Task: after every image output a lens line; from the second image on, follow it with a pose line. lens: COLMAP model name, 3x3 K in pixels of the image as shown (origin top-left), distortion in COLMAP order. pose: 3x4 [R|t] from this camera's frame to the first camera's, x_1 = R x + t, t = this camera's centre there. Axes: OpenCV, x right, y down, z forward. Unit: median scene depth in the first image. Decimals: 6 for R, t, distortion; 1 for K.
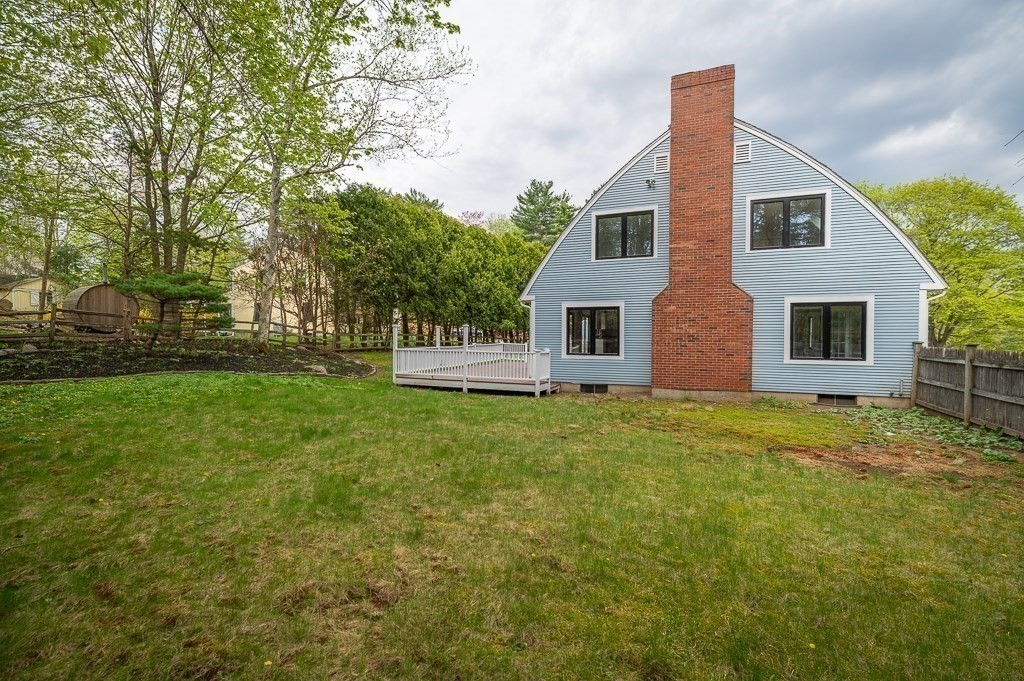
lens RADIAL K [[437.4, 0, 512.0], [0, 437.4, 340.5], [0, 0, 1]] dist [-0.045120, -0.000017]
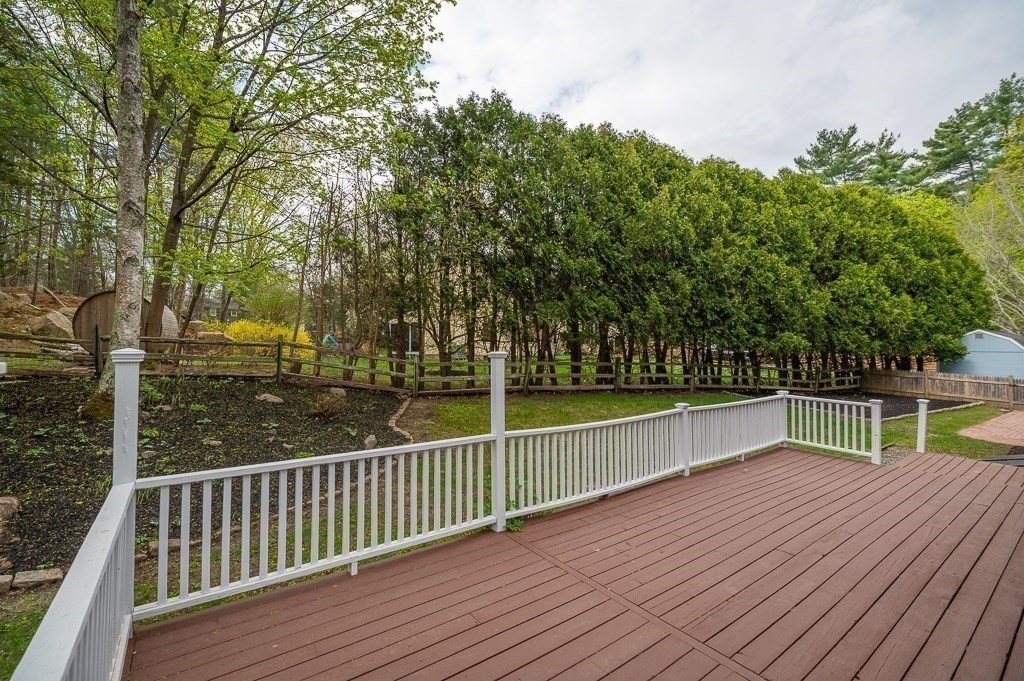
lens RADIAL K [[439.1, 0, 512.0], [0, 439.1, 340.5], [0, 0, 1]] dist [-0.001921, -0.000595]
pose [[0.849276, -0.013241, -0.527784, -0.015877], [-0.009494, 0.999141, -0.040343, -0.016176], [0.527864, 0.039273, 0.848420, 0.439903]]
